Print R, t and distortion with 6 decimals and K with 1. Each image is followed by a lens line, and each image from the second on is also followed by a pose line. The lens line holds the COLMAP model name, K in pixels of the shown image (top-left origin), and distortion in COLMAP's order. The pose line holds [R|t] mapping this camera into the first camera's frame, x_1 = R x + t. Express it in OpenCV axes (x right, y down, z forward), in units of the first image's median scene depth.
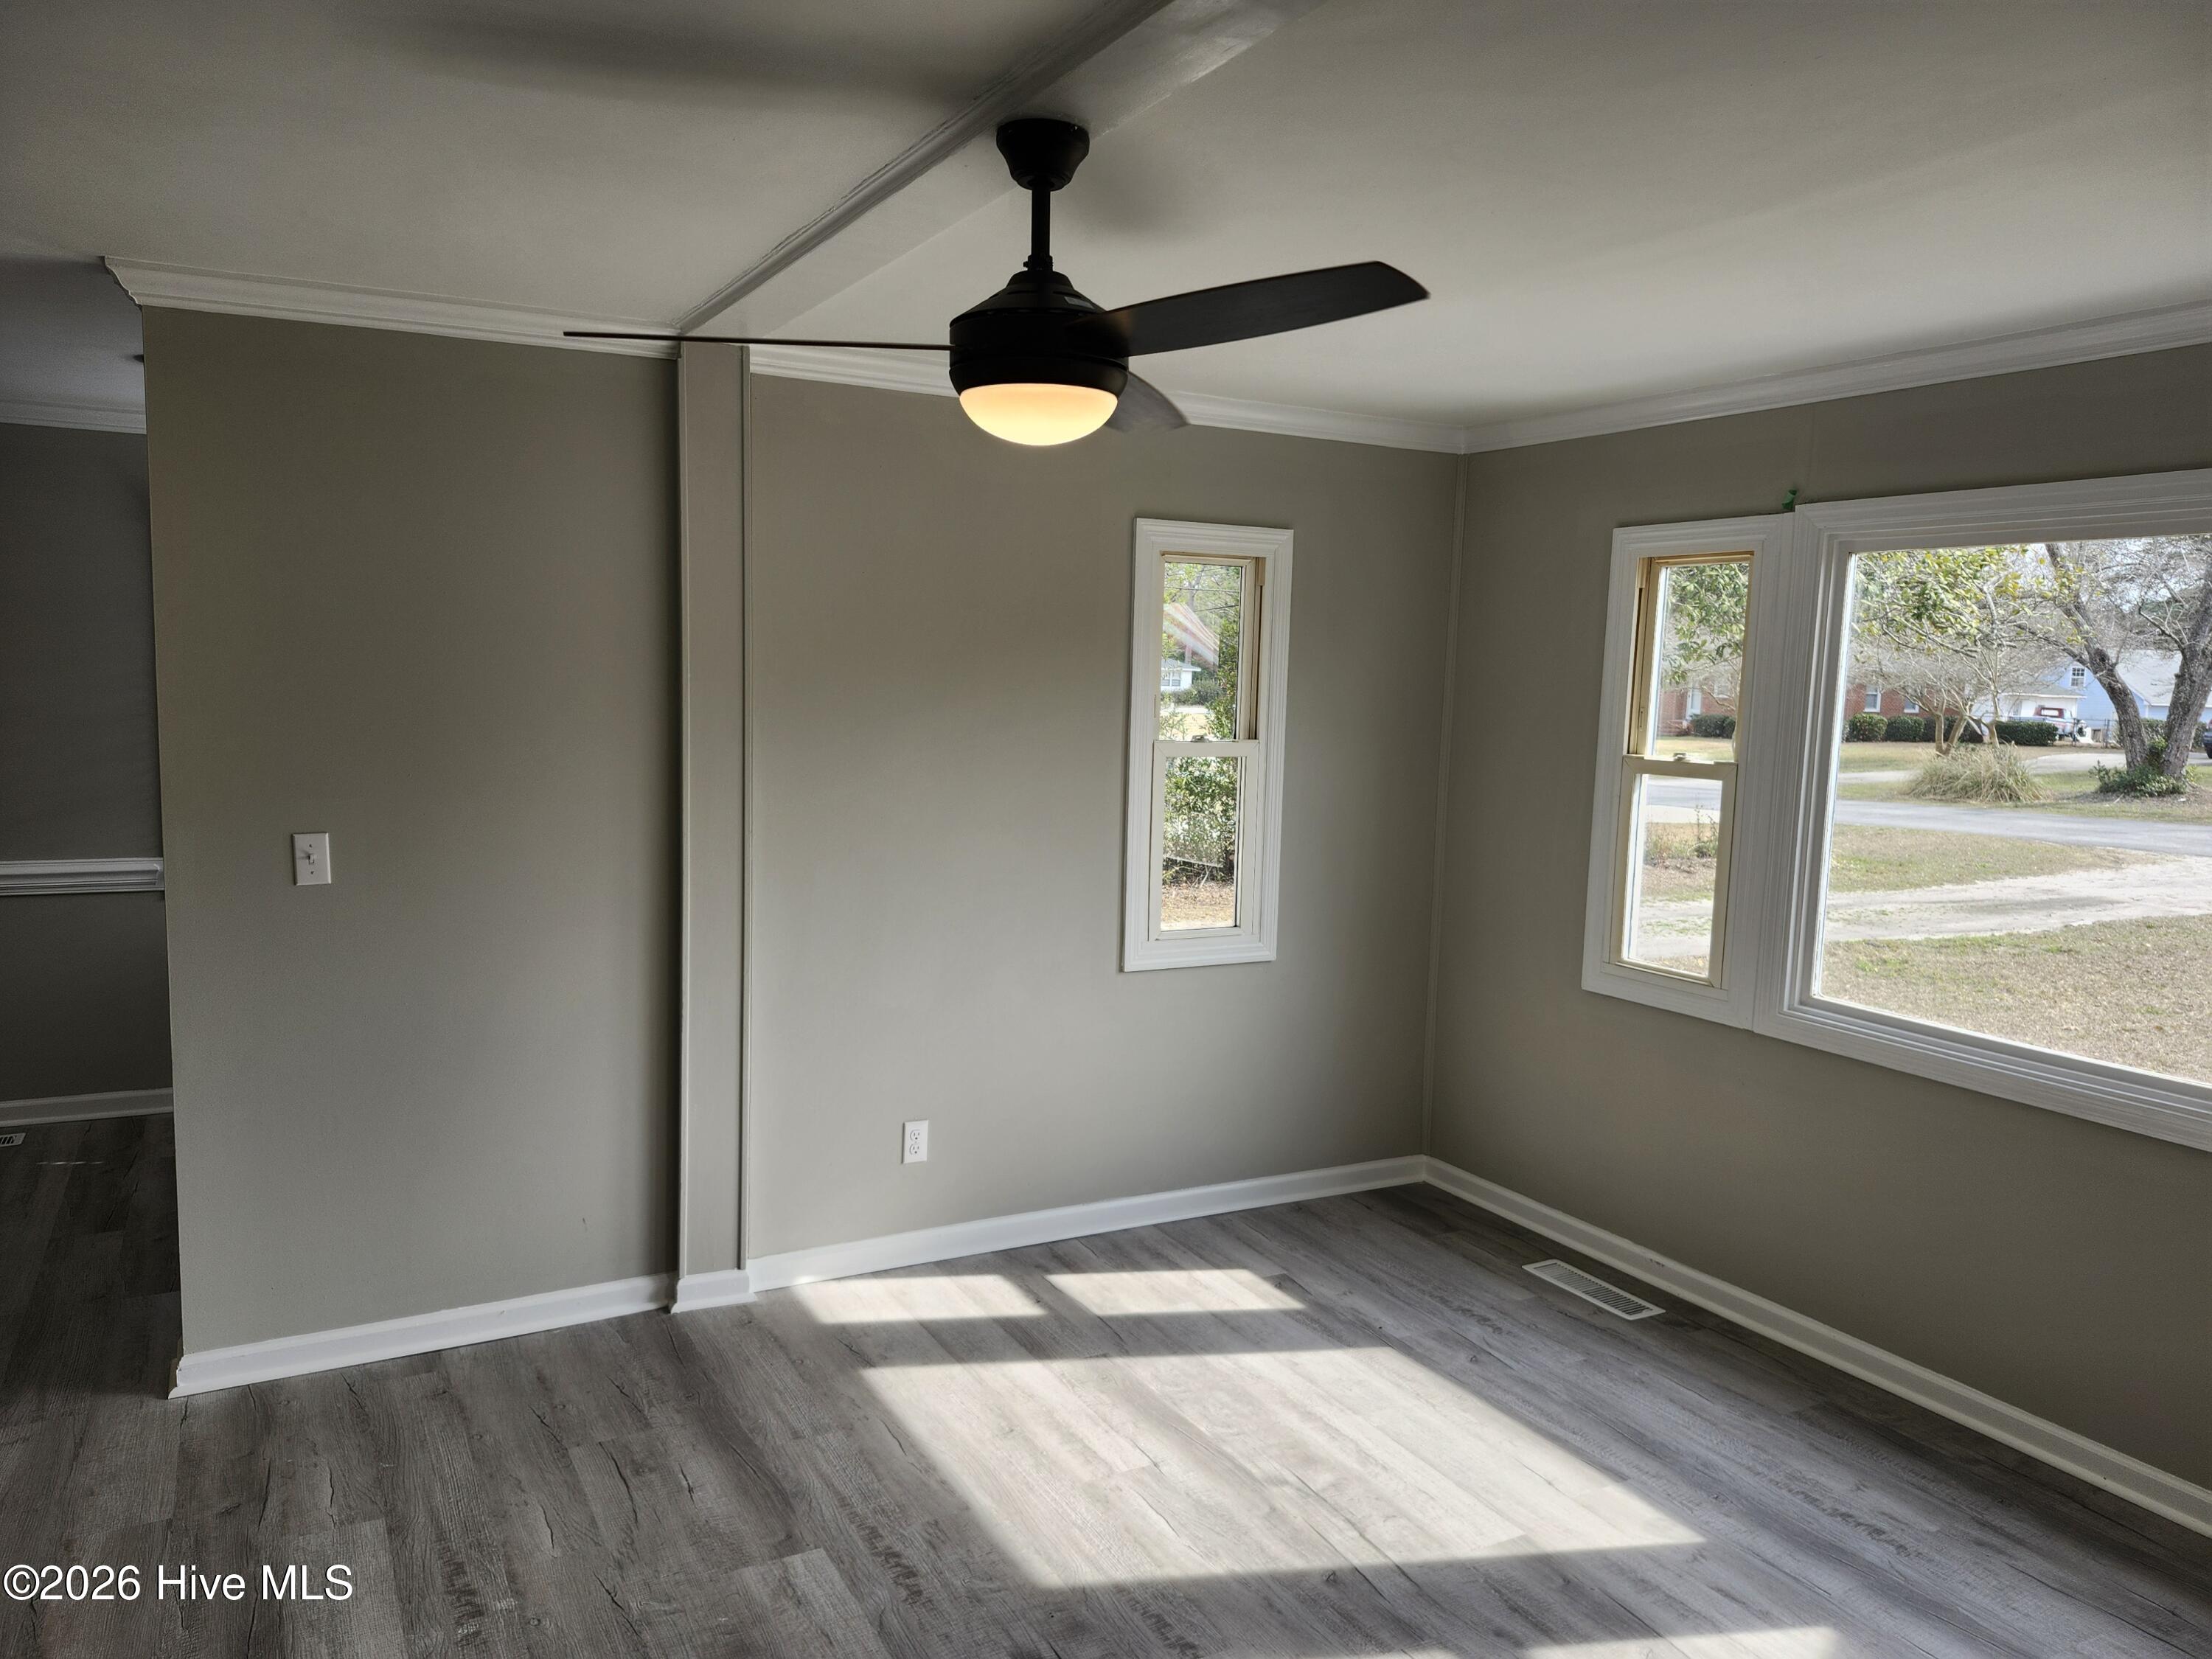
lens RADIAL K [[1573.3, 0, 1108.0], [0, 1573.3, 857.2], [0, 0, 1]] dist [0.002467, -0.036740]
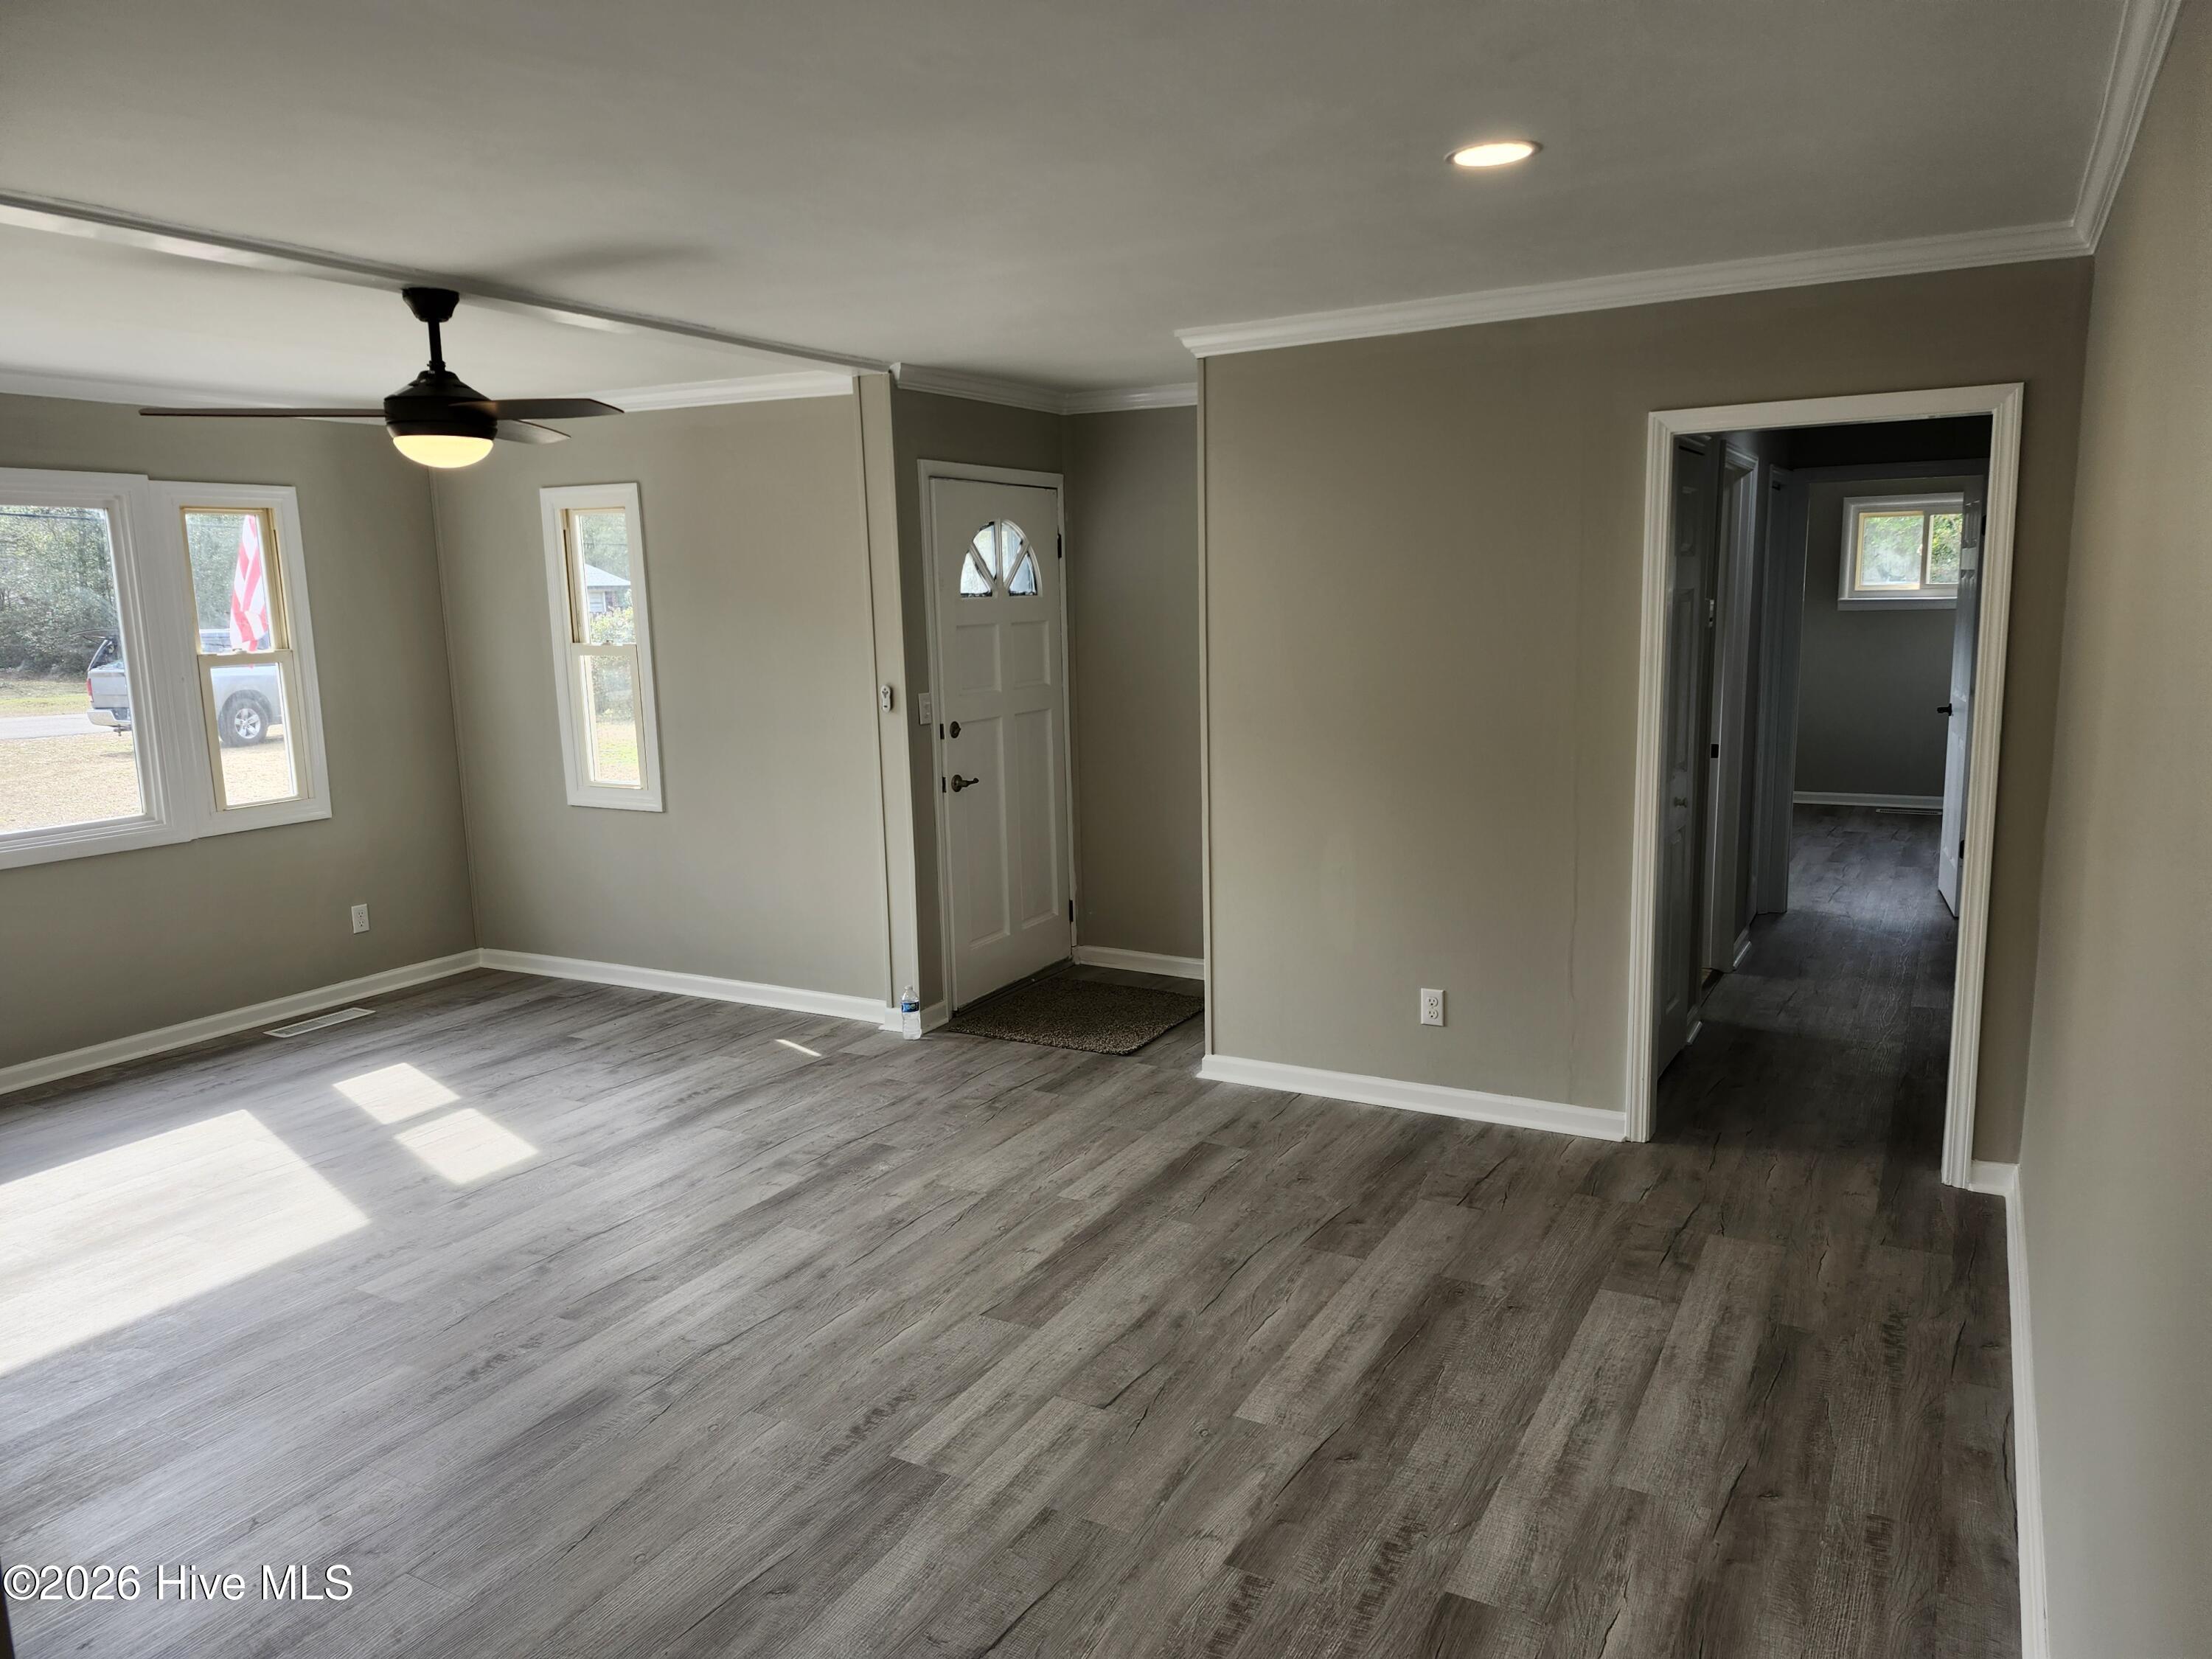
lens RADIAL K [[1573.3, 0, 1108.0], [0, 1573.3, 857.2], [0, 0, 1]] dist [0.002467, -0.036740]
pose [[-0.538335, -0.166222, 0.826176, -1.120309], [0.114024, 0.956973, 0.266835, -0.128125], [-0.834982, 0.237850, -0.496219, 0.759978]]
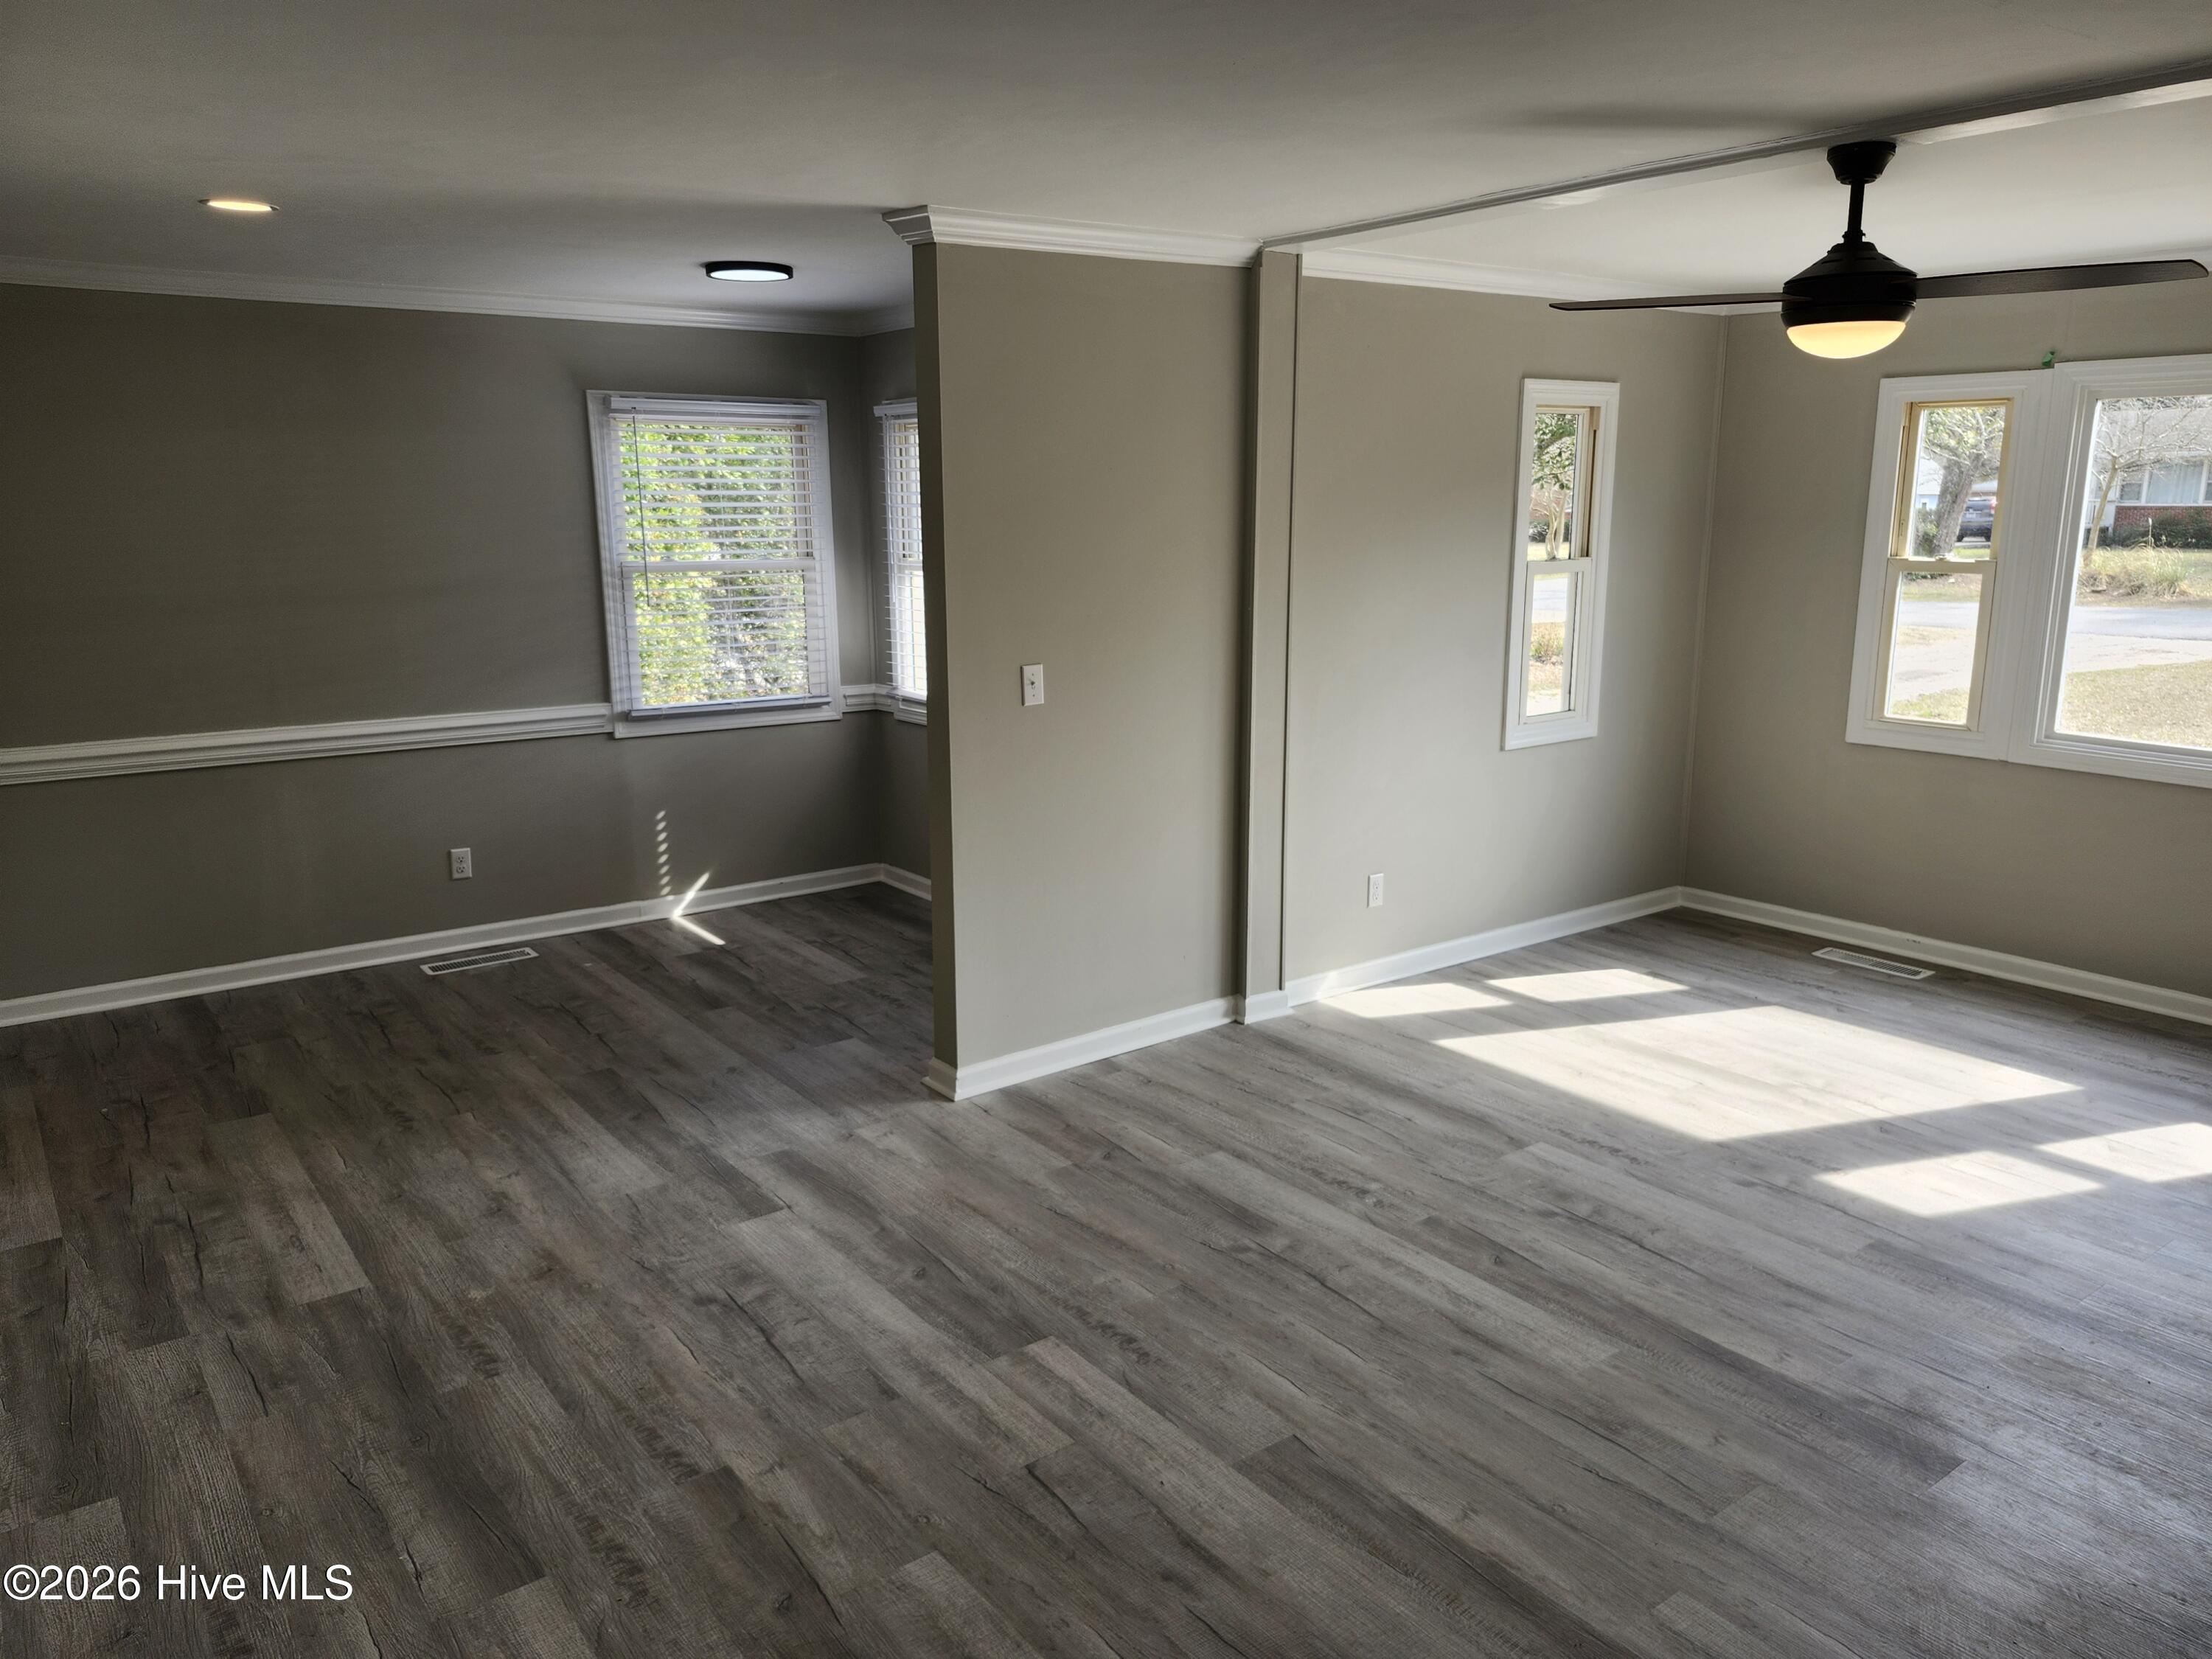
lens RADIAL K [[1573.3, 0, 1108.0], [0, 1573.3, 857.2], [0, 0, 1]] dist [0.002467, -0.036740]
pose [[0.990702, -0.063028, 0.120572, -0.533830], [0.049770, 0.992688, 0.109973, 0.006265], [-0.126621, -0.102950, 0.986594, -0.245796]]
